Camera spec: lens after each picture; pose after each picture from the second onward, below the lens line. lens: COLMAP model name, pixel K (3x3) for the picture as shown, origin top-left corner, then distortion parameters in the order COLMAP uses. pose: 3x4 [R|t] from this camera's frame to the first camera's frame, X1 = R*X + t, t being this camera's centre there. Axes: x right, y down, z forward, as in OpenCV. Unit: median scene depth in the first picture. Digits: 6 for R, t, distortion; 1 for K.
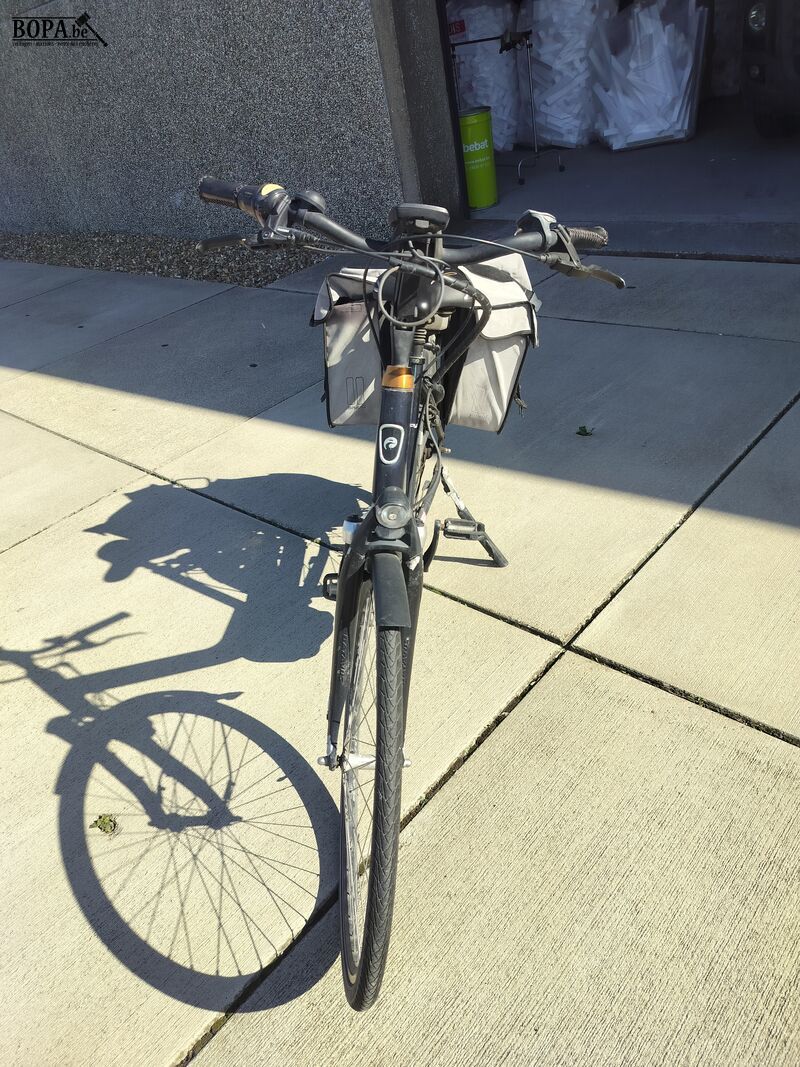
lens RADIAL K [[765.1, 0, 400.0], [0, 765.1, 533.5], [0, 0, 1]] dist [0.063233, -0.001393]
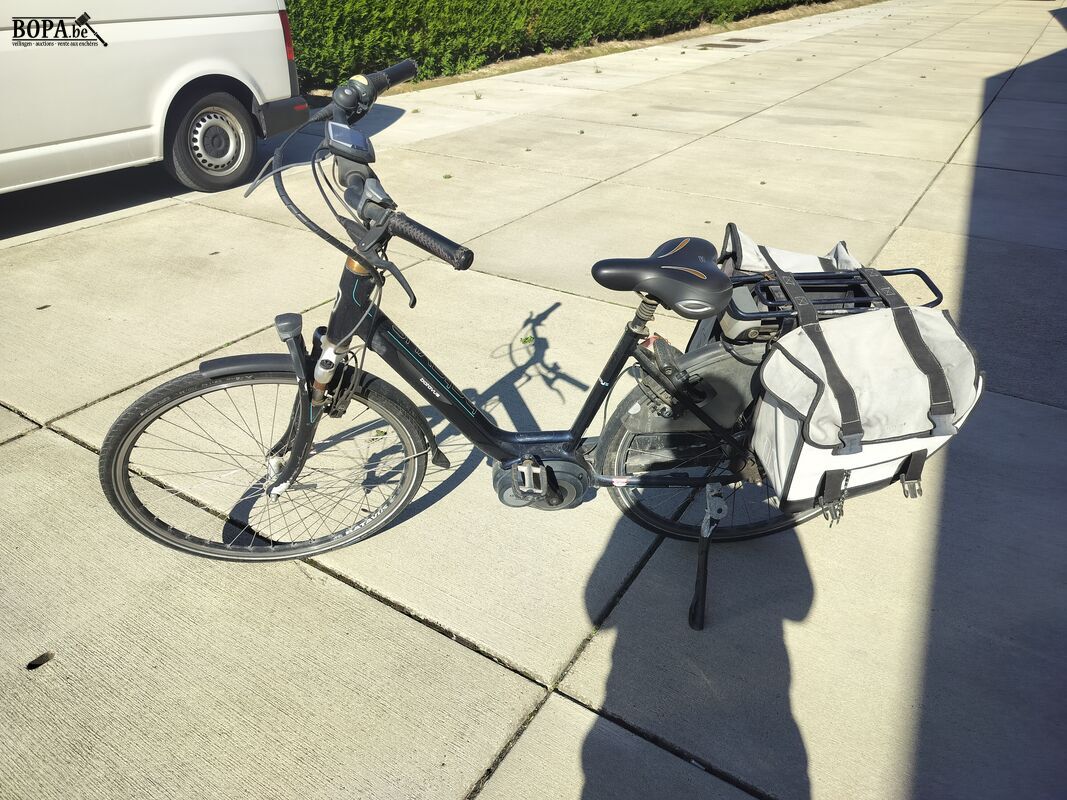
lens RADIAL K [[765.1, 0, 533.5], [0, 765.1, 400.0], [0, 0, 1]] dist [0.063233, -0.001393]
pose [[0.167228, 0.636375, -0.753035, 0.724367], [-0.575515, 0.683163, 0.449522, -0.499272], [0.800511, 0.358210, 0.480488, 0.486724]]
